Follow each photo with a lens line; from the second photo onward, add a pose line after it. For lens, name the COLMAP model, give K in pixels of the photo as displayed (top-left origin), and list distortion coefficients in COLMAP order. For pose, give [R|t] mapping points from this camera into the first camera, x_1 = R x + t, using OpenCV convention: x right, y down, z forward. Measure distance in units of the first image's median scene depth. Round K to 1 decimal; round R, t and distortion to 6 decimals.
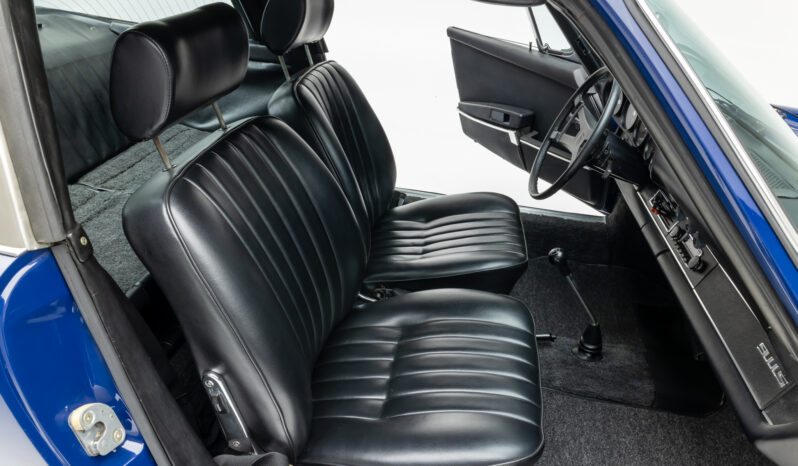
lens RADIAL K [[537.7, 0, 399.0], [0, 537.7, 233.0], [0, 0, 1]] dist [-0.017185, -0.001663]
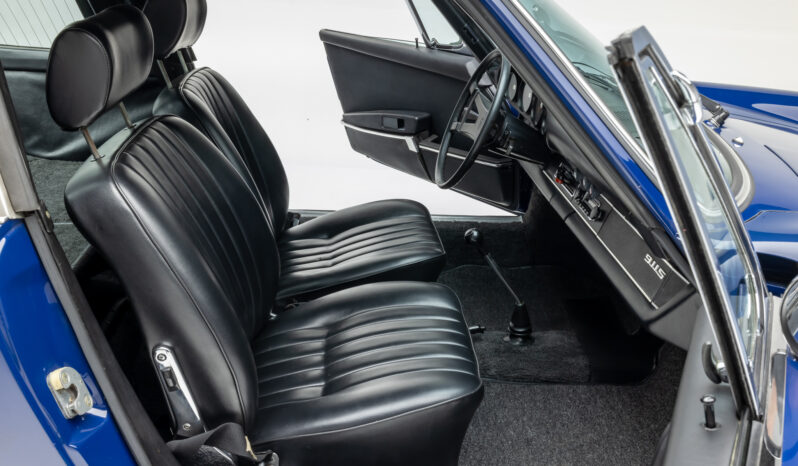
lens RADIAL K [[758.6, 0, 399.0], [0, 758.6, 233.0], [0, 0, 1]] dist [0.001424, -0.003706]
pose [[0.975906, -0.108574, 0.189260, -0.092119], [0.130239, 0.985796, -0.106041, 0.150618], [-0.175058, 0.128135, 0.976184, -0.305906]]
